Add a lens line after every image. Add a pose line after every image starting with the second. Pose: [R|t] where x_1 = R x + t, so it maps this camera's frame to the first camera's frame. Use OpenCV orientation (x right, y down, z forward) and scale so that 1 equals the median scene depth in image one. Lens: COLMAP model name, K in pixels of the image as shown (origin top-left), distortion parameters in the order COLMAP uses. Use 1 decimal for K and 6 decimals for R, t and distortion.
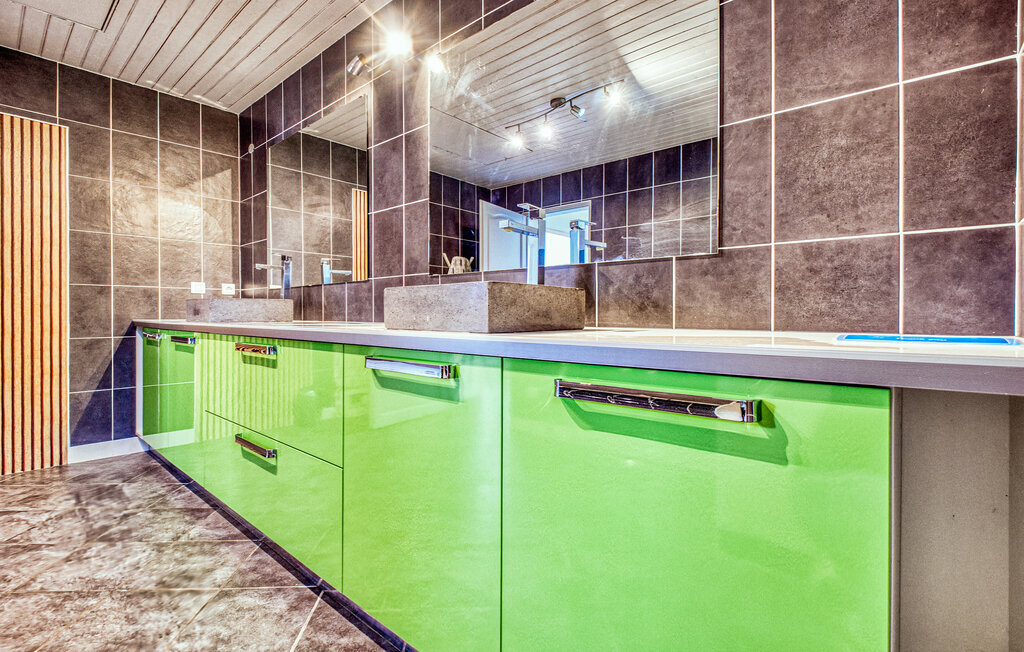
lens RADIAL K [[478.7, 0, 510.2], [0, 478.7, 308.2], [0, 0, 1]] dist [-0.008701, -0.009286]
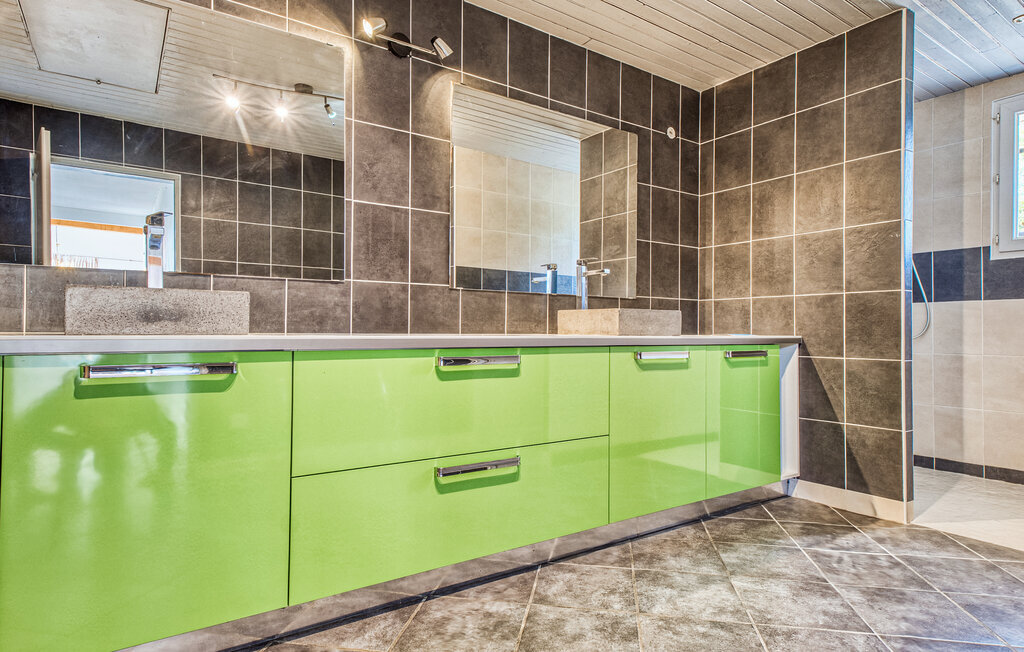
lens RADIAL K [[571.5, 0, 514.8], [0, 571.5, 320.9], [0, 0, 1]] dist [-0.000957, -0.001259]
pose [[0.232571, 0.019994, 0.972374, -1.687897], [-0.016318, 0.999728, -0.016653, 0.026971], [-0.972443, -0.011994, 0.232834, 0.722590]]
